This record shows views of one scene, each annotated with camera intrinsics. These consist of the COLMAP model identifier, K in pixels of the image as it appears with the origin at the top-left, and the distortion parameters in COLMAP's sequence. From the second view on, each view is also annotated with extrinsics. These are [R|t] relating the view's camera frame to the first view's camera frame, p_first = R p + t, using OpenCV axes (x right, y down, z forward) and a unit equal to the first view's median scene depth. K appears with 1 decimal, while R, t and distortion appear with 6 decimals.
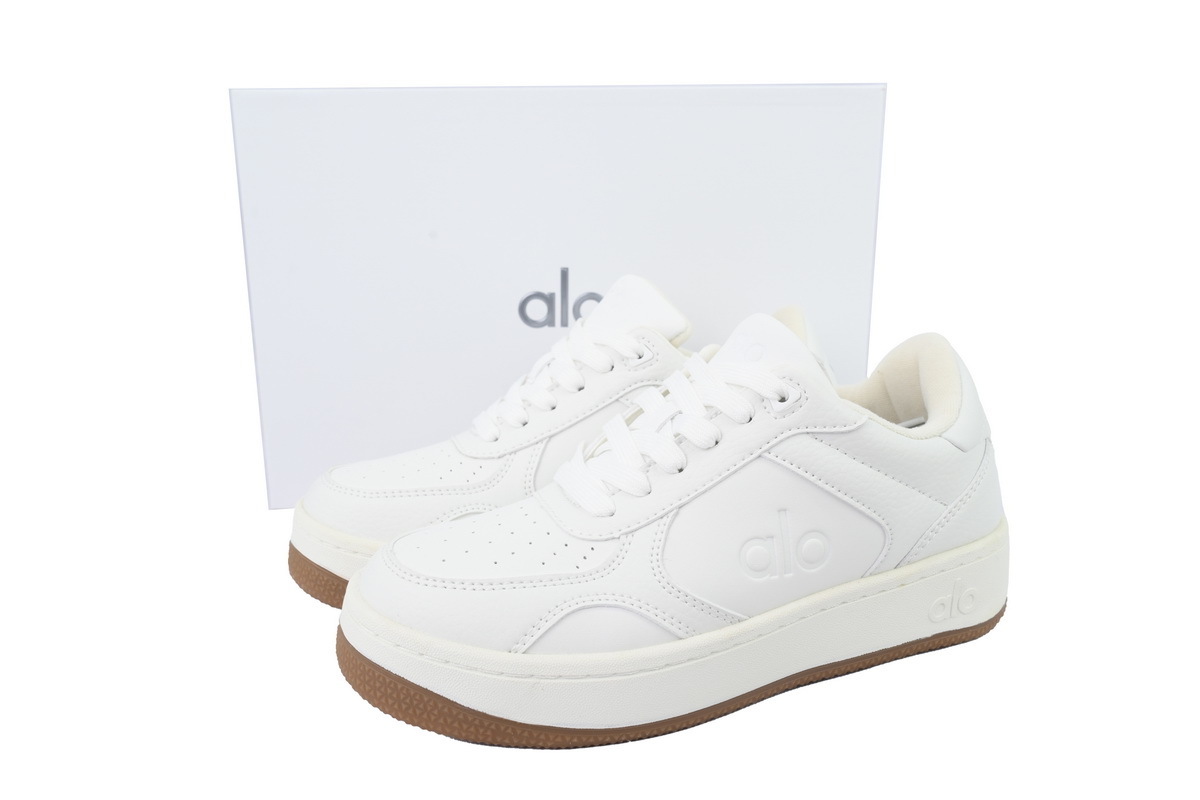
lens RADIAL K [[971.8, 0, 600.0], [0, 971.8, 400.0], [0, 0, 1]] dist [0.001954, -0.000735]
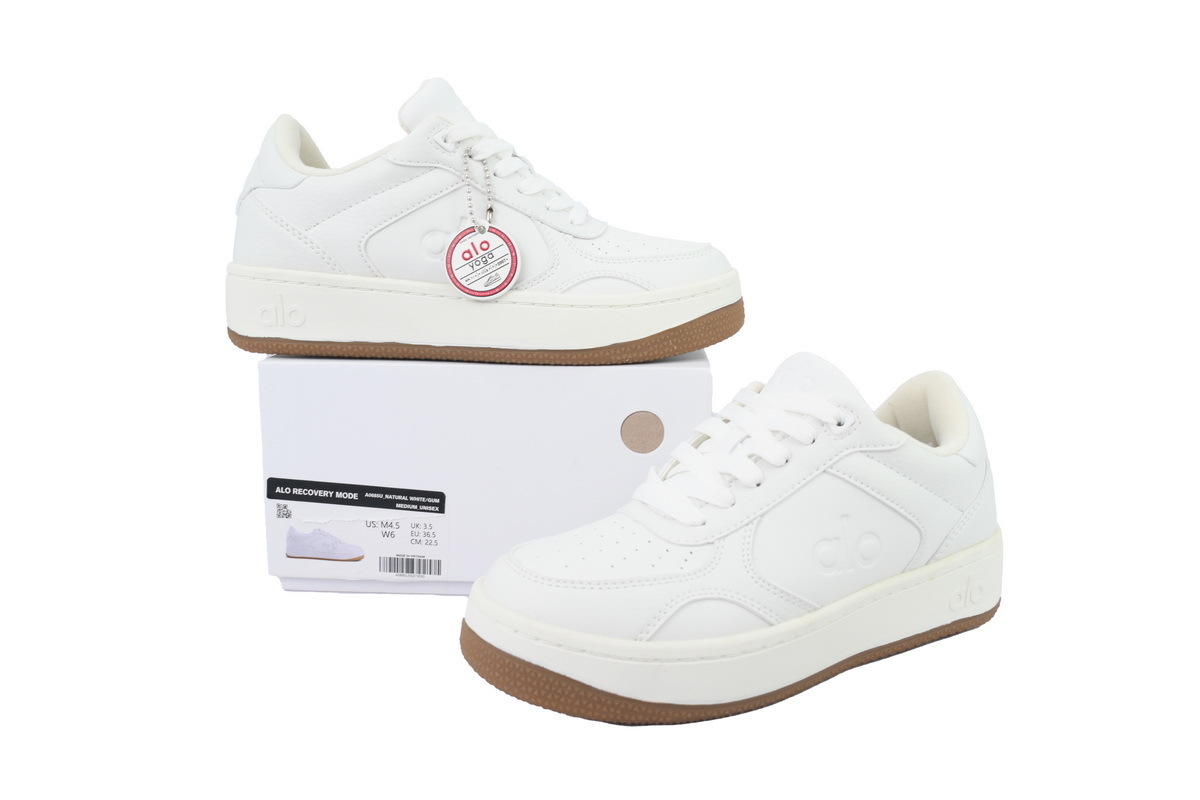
lens RADIAL K [[971.8, 0, 600.0], [0, 971.8, 400.0], [0, 0, 1]] dist [0.001954, -0.000735]
pose [[0.991844, -0.008493, 0.127171, -0.266364], [0.015382, 0.998461, -0.053291, 0.030044], [-0.126523, 0.054813, 0.990448, -0.160830]]
